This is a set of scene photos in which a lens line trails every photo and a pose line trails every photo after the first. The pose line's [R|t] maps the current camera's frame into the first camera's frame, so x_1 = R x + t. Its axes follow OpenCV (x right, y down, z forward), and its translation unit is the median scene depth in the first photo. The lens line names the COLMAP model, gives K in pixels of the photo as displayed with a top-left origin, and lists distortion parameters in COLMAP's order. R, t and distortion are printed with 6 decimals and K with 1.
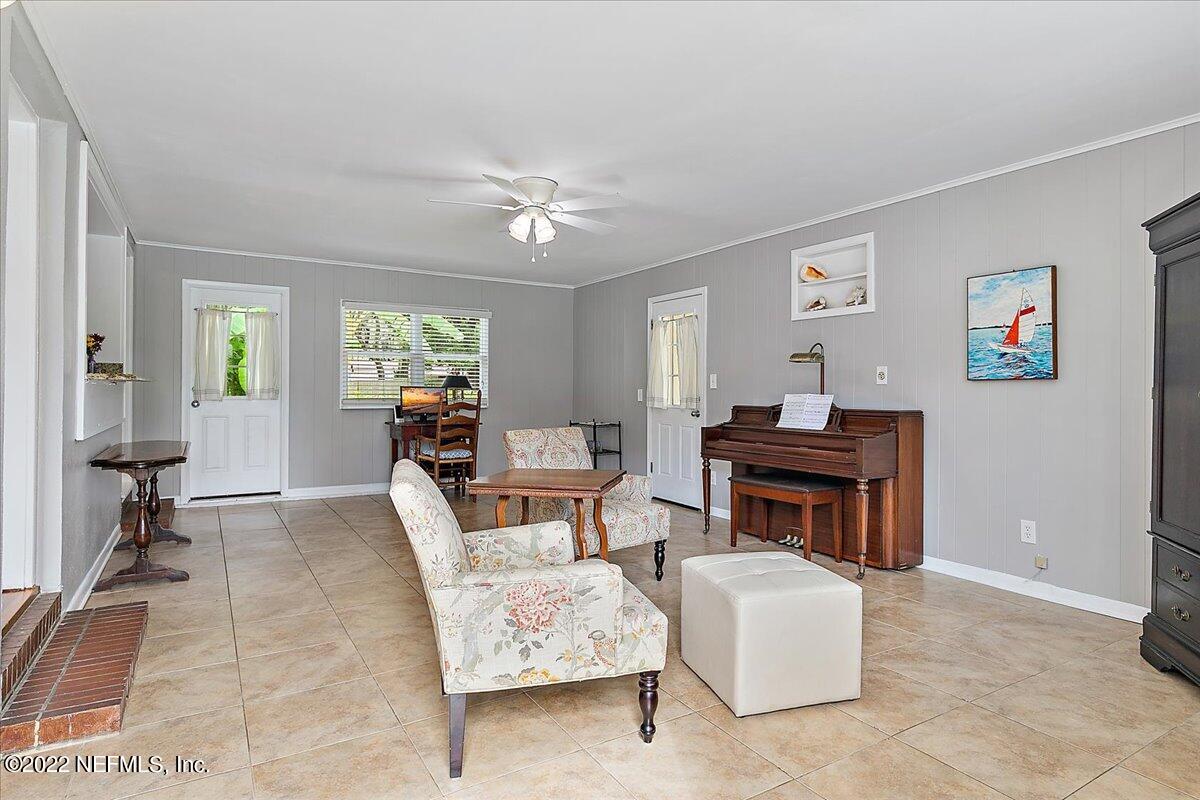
lens RADIAL K [[576.1, 0, 602.9], [0, 576.1, 394.0], [0, 0, 1]] dist [0.001785, 0.000135]
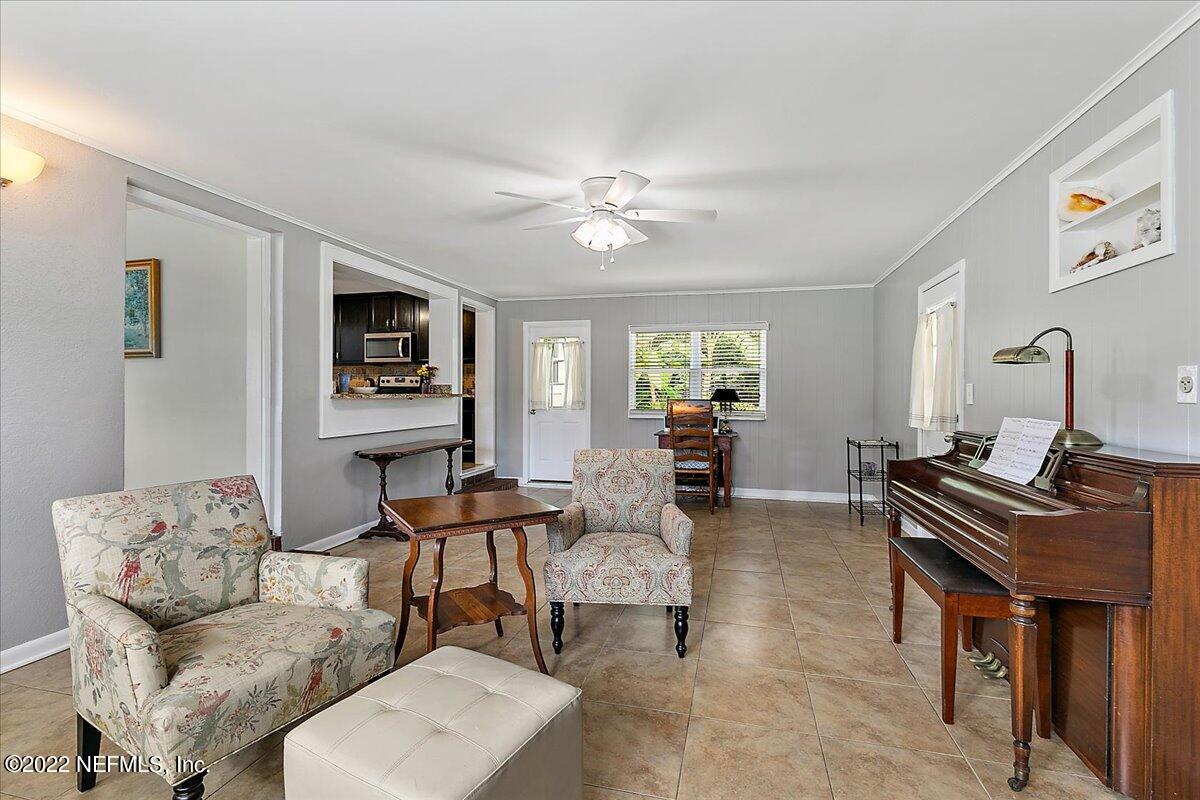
lens RADIAL K [[509.8, 0, 636.6], [0, 509.8, 403.6], [0, 0, 1]] dist [0.000476, -0.000081]
pose [[0.743868, 0.007665, -0.668283, 0.414522], [-0.004779, 0.999970, 0.006150, -0.016076], [0.668309, -0.001380, 0.743882, 0.370477]]
